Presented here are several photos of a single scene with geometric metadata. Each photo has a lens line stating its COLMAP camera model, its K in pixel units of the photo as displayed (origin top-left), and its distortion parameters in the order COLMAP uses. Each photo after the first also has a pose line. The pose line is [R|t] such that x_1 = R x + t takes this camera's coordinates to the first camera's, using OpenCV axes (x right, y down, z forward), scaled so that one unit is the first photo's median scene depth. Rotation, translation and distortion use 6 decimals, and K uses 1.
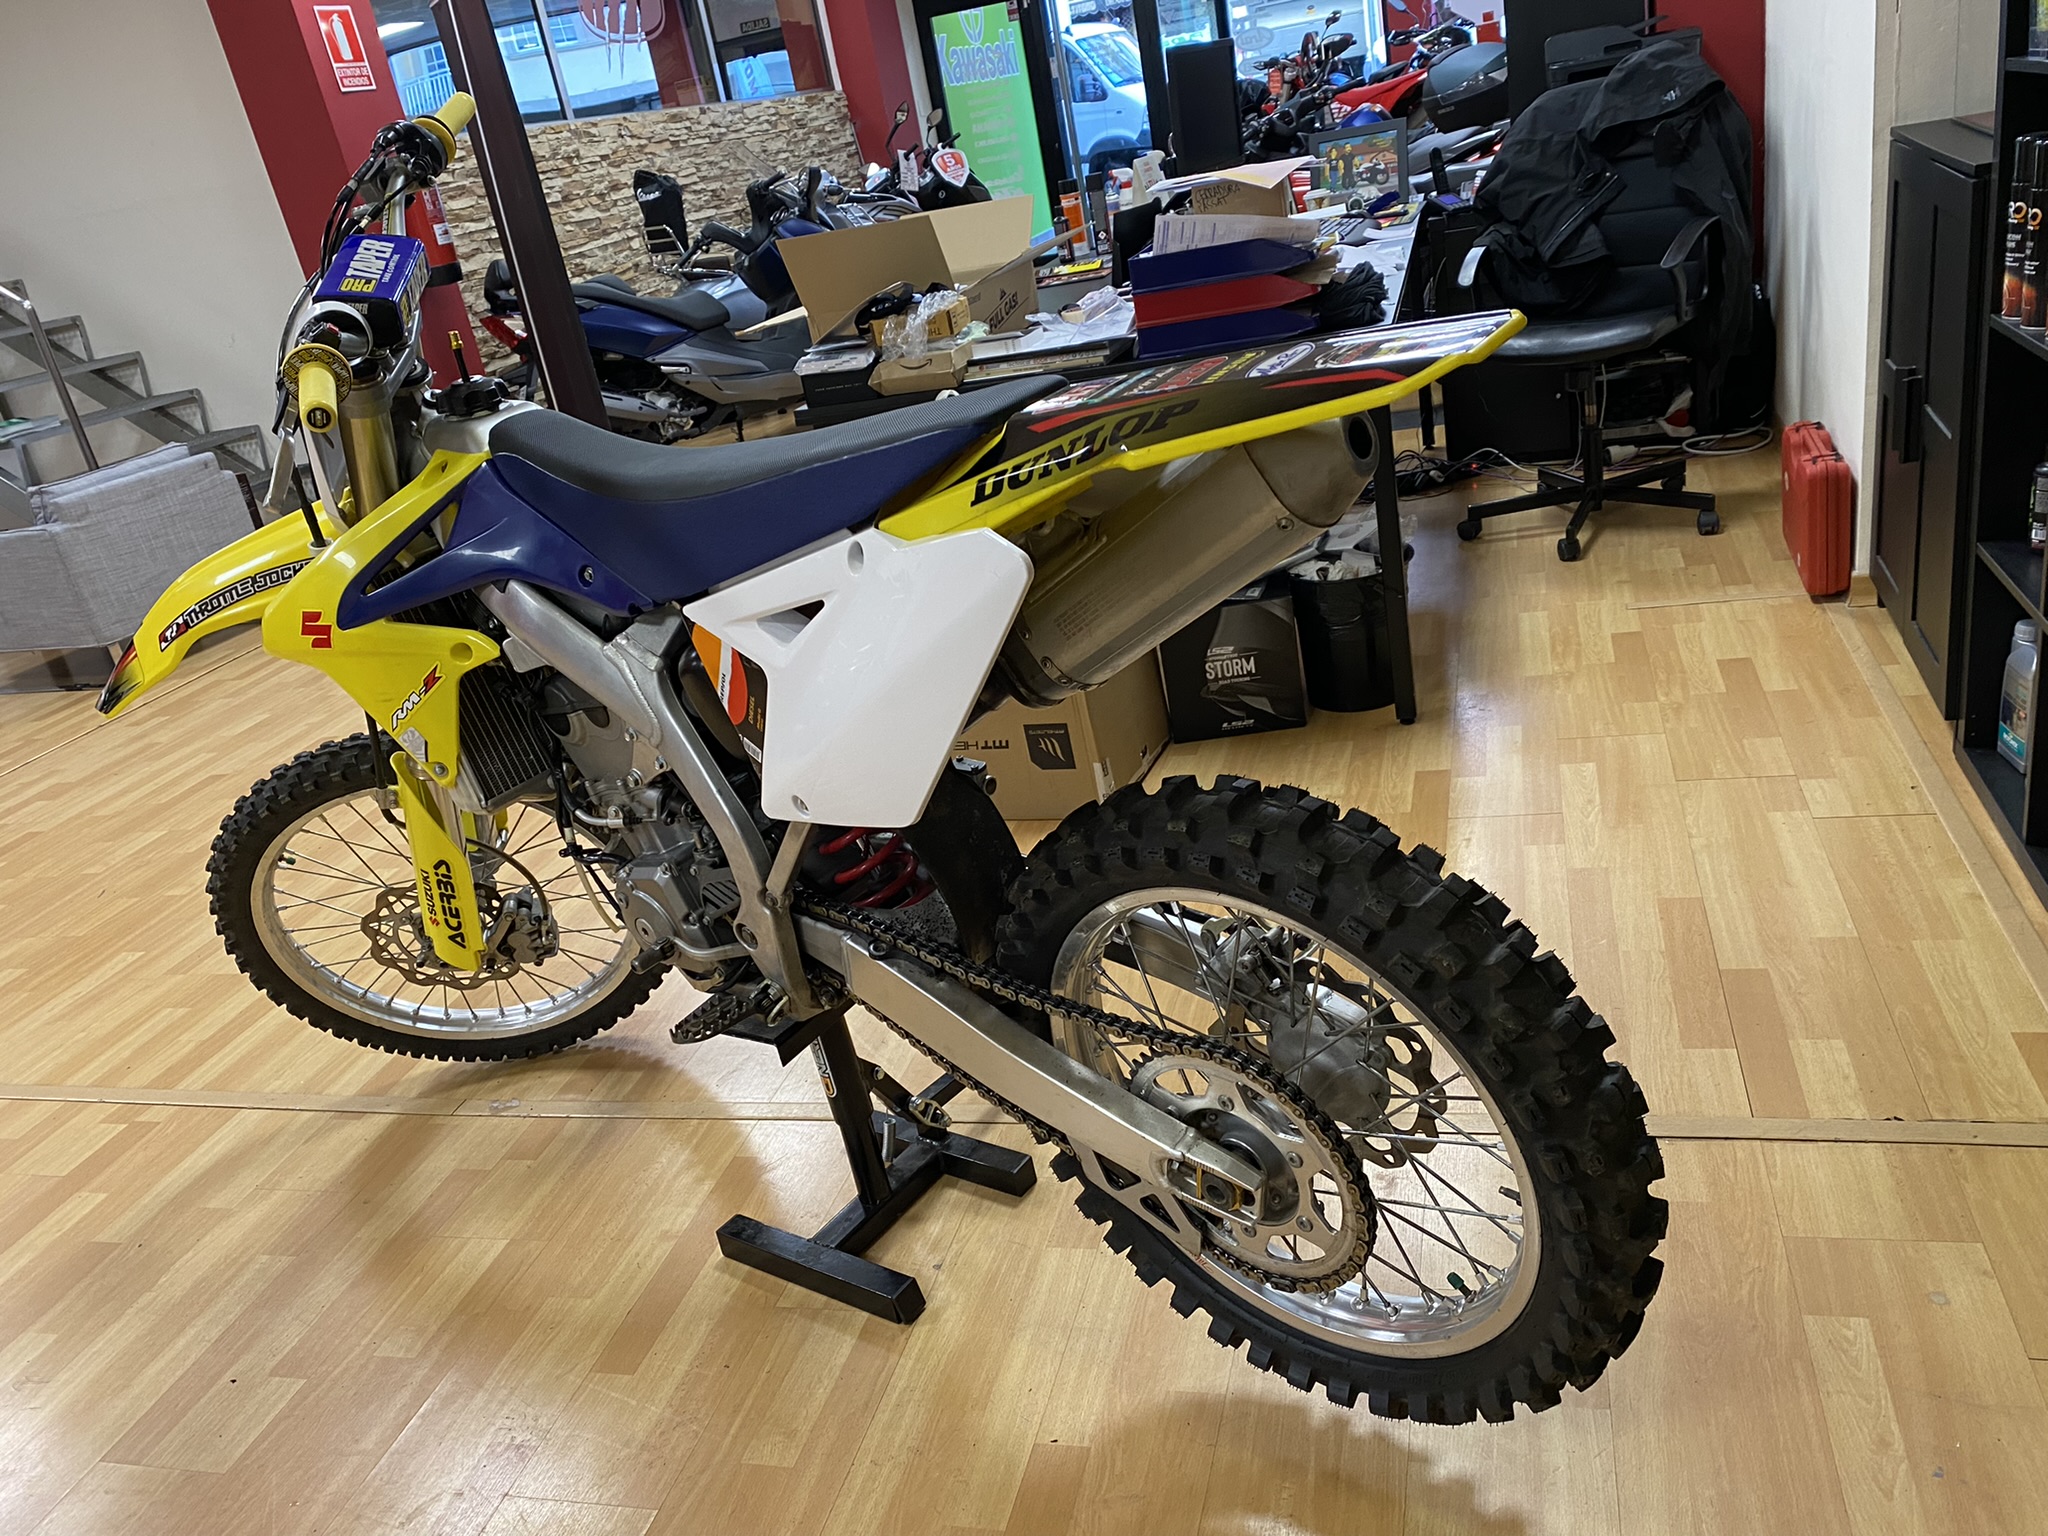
lens RADIAL K [[1561.6, 0, 1053.0], [0, 1561.6, 772.3], [0, 0, 1]] dist [0.025469, -0.005864]
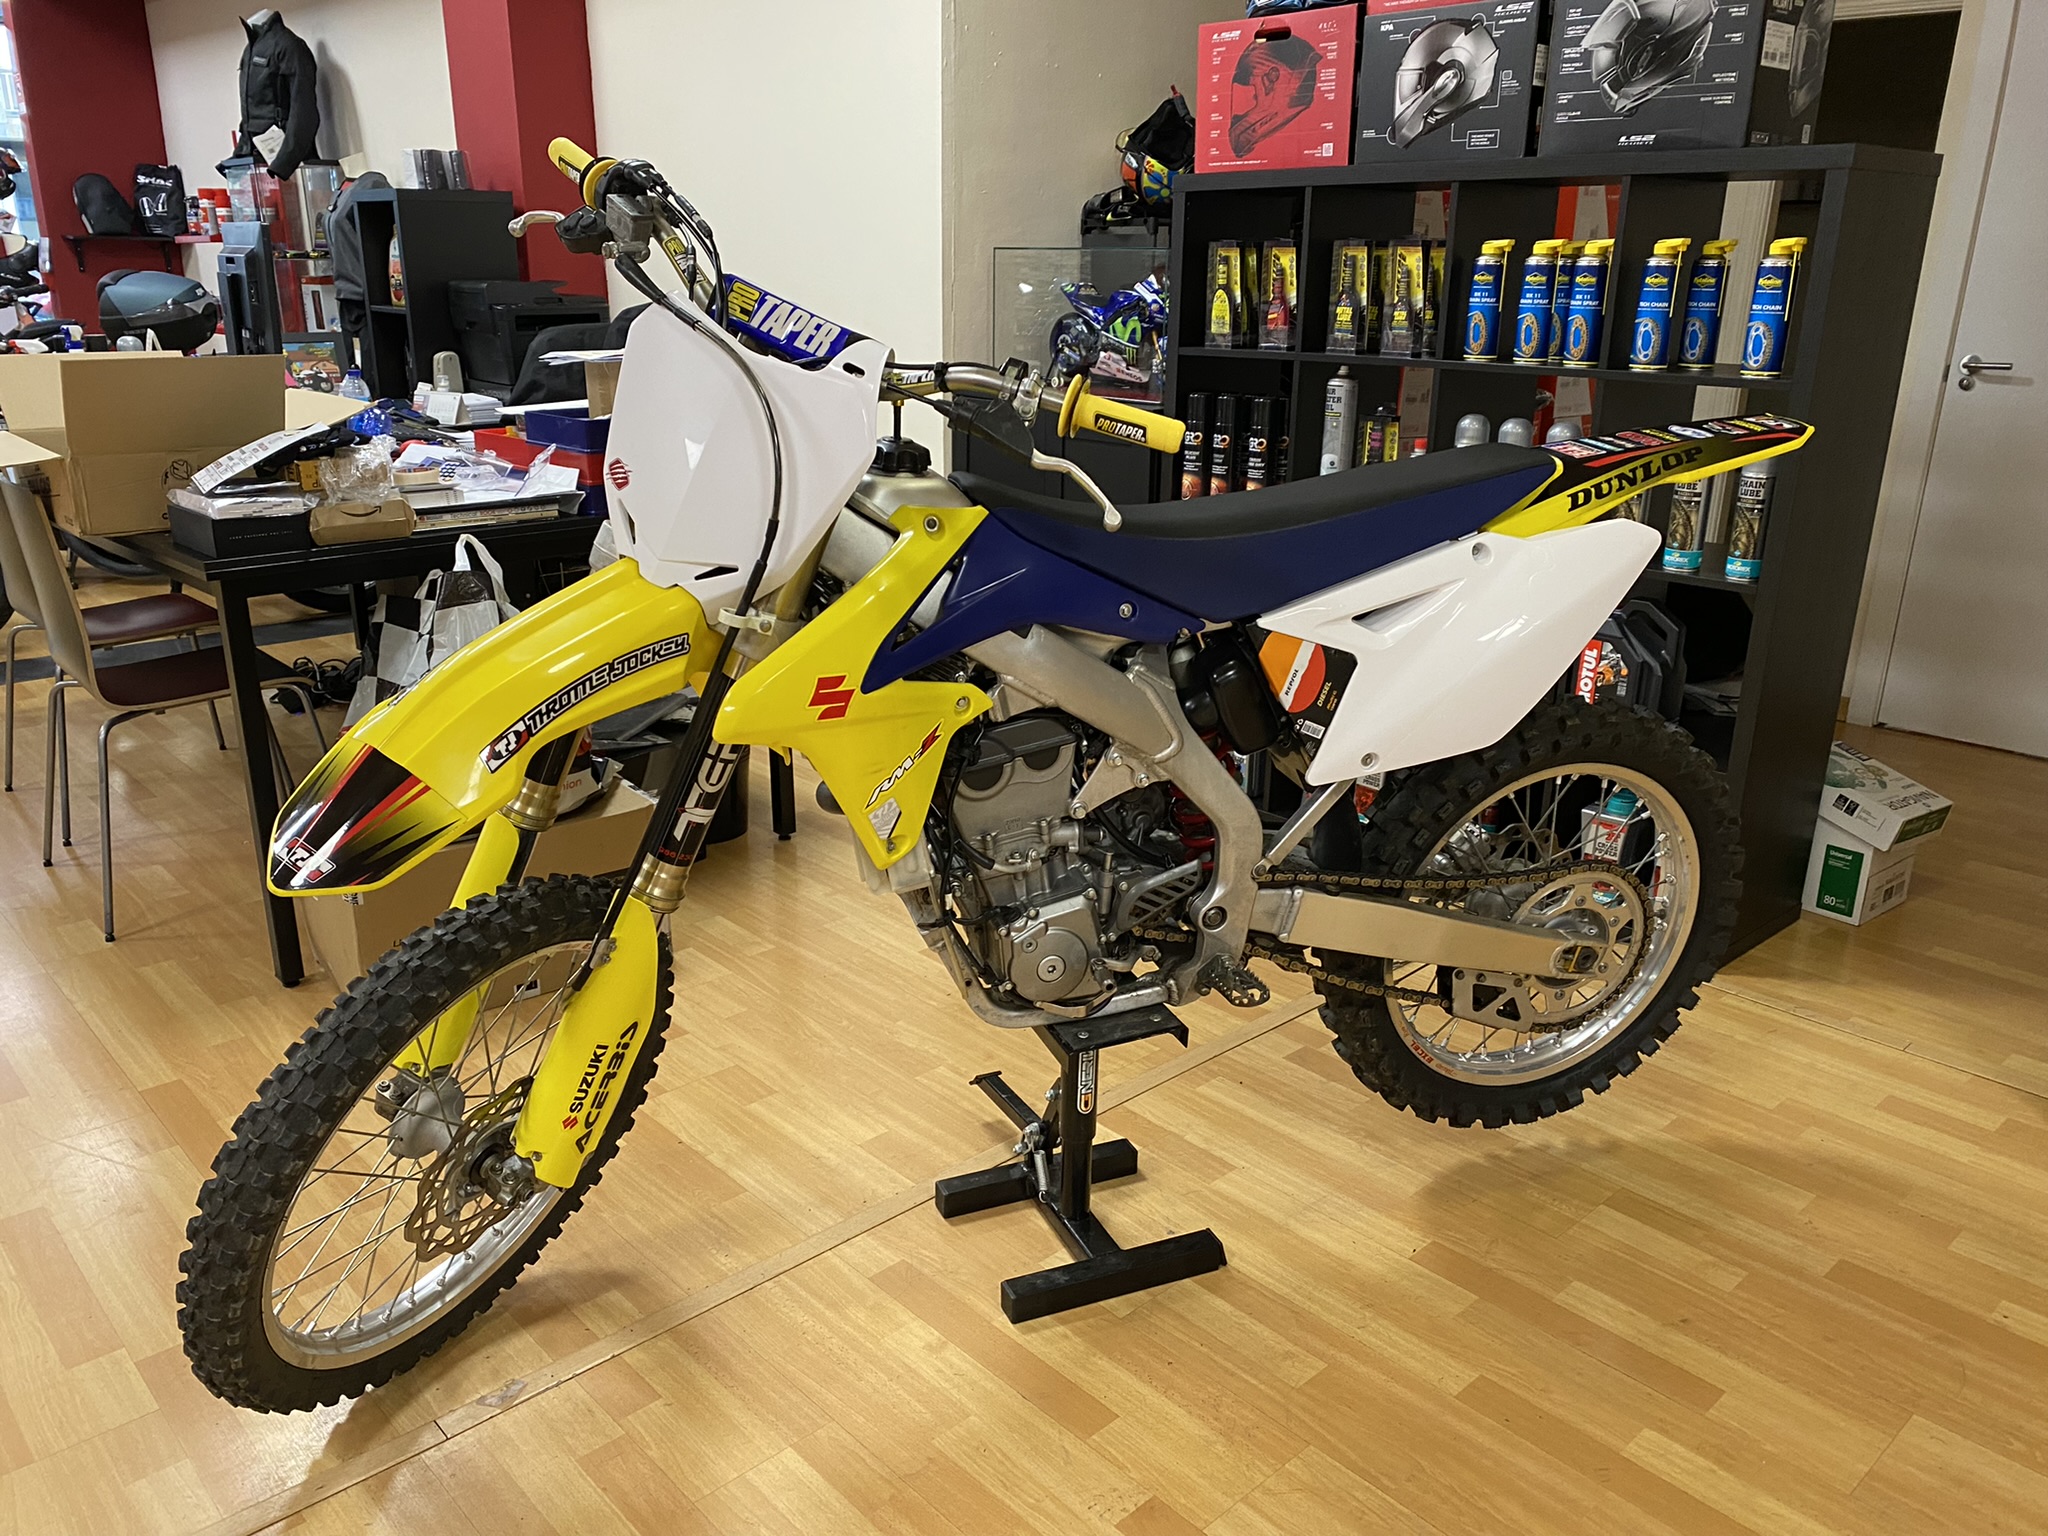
lens RADIAL K [[1544.2, 0, 1024.2], [0, 1544.2, 801.8], [0, 0, 1]] dist [0.069760, -0.085879]
pose [[0.524065, -0.107943, 0.844810, -1.269127], [0.238733, 0.970787, -0.024055, 0.014878], [-0.817534, 0.214290, 0.534526, 0.505456]]
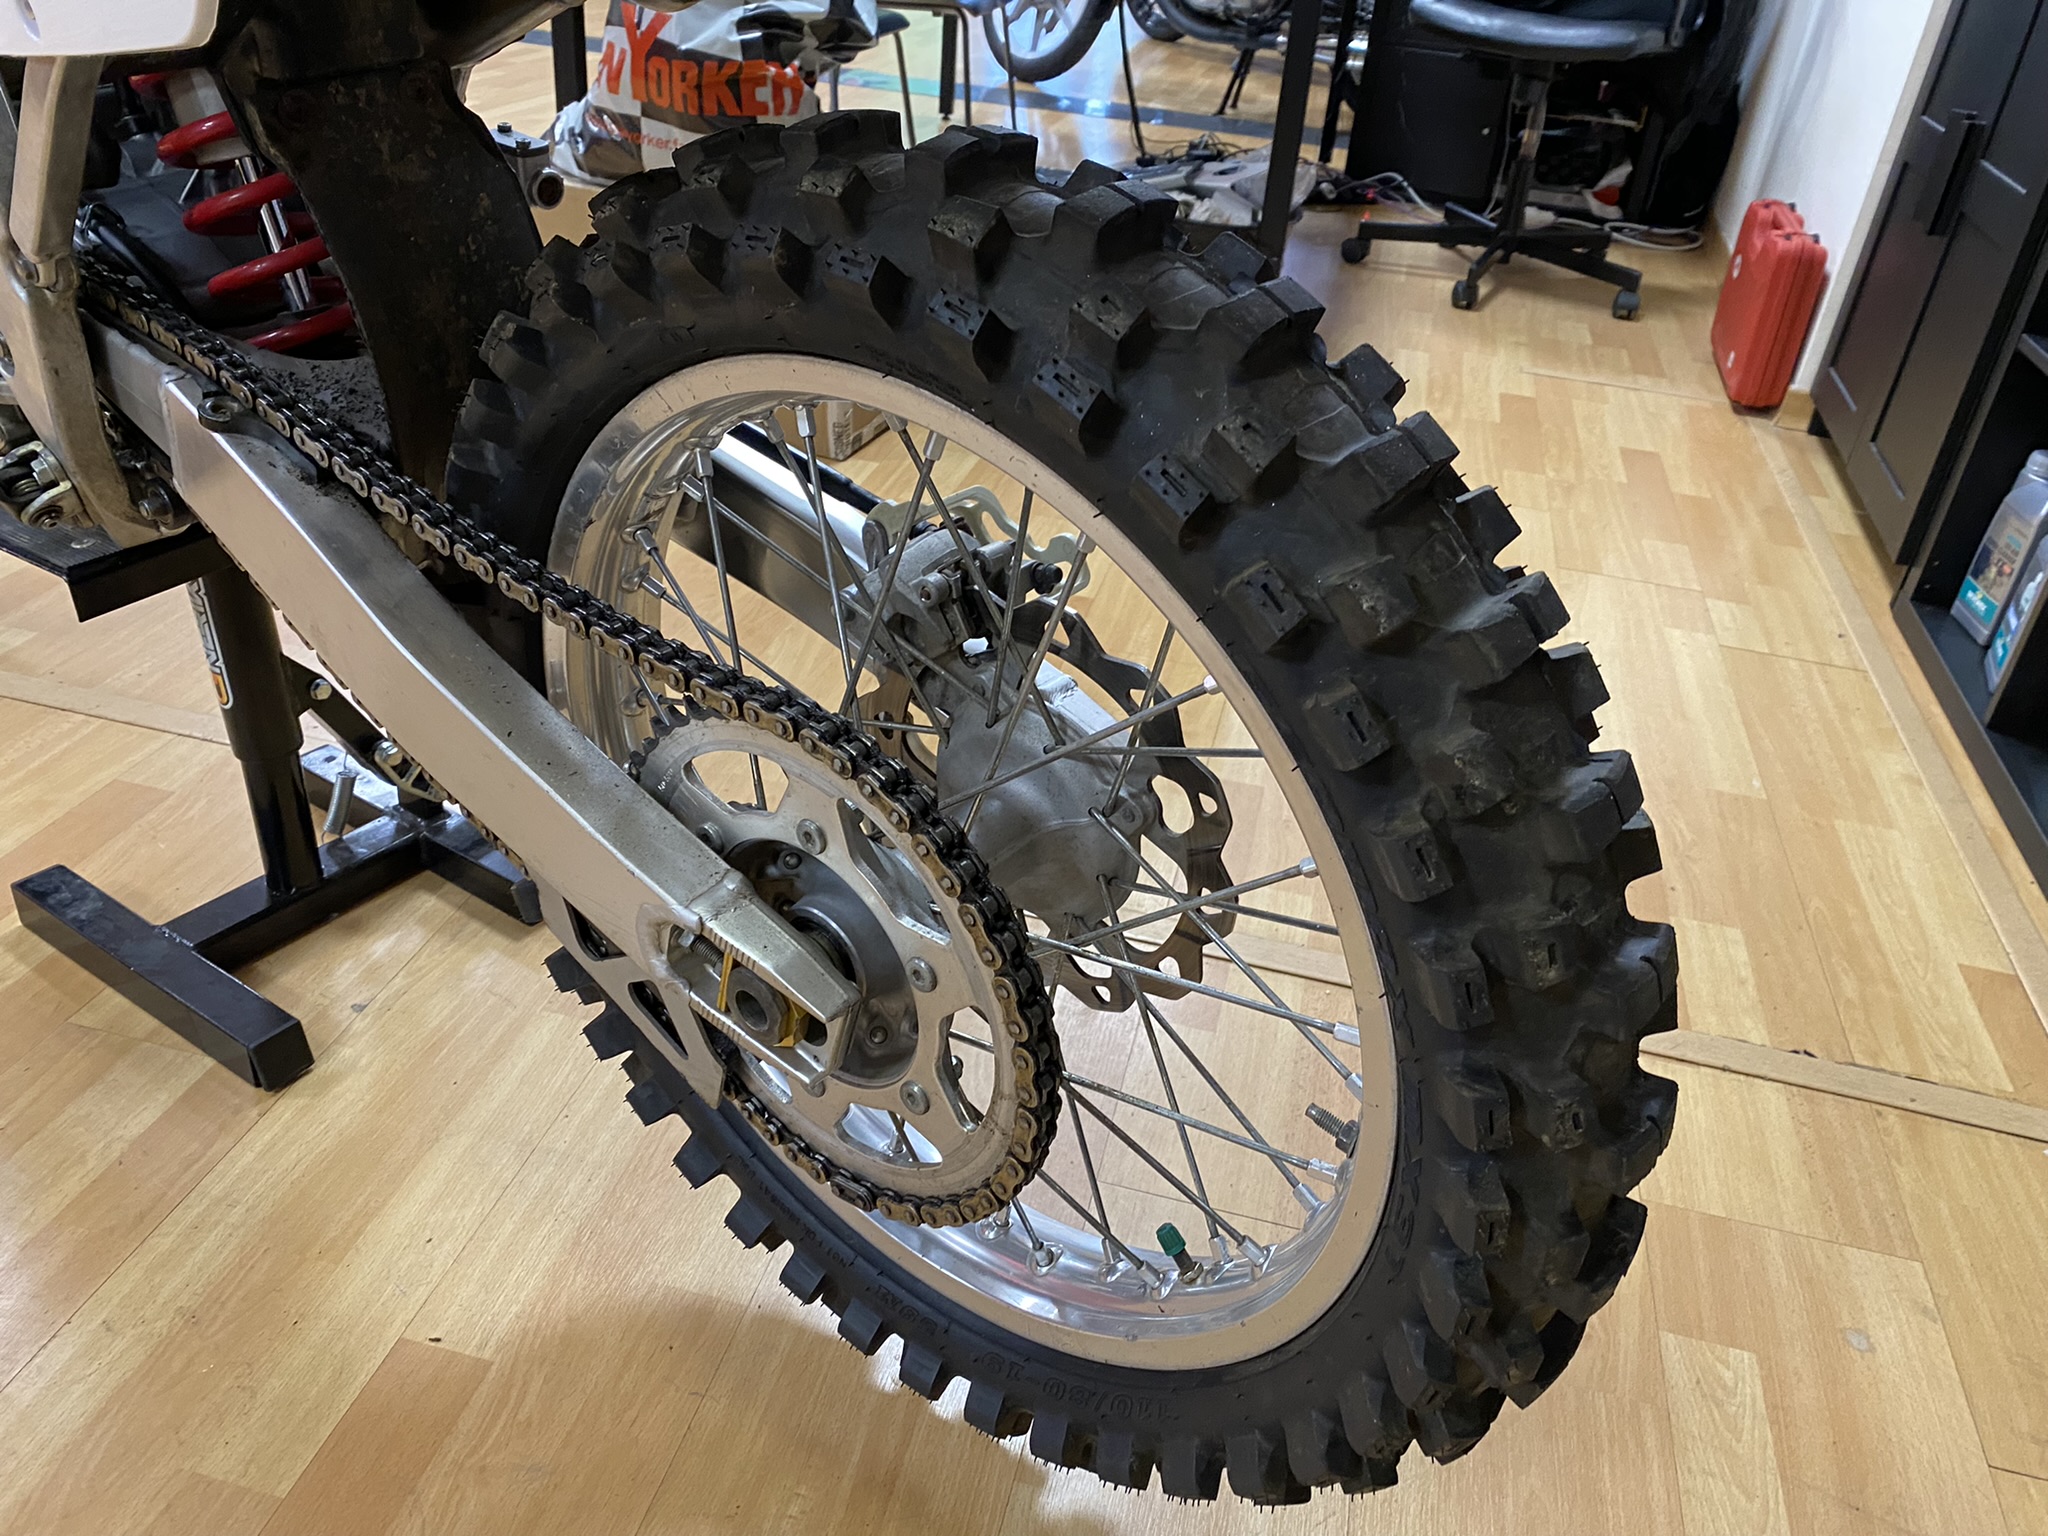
lens RADIAL K [[1554.8, 0, 1107.6], [0, 1554.8, 764.5], [0, 0, 1]] dist [0.060326, -0.147415]
pose [[0.957839, 0.207158, 0.199072, 0.081643], [-0.234146, 0.964384, 0.123041, 0.091724], [-0.166493, -0.164465, 0.972230, 0.436082]]
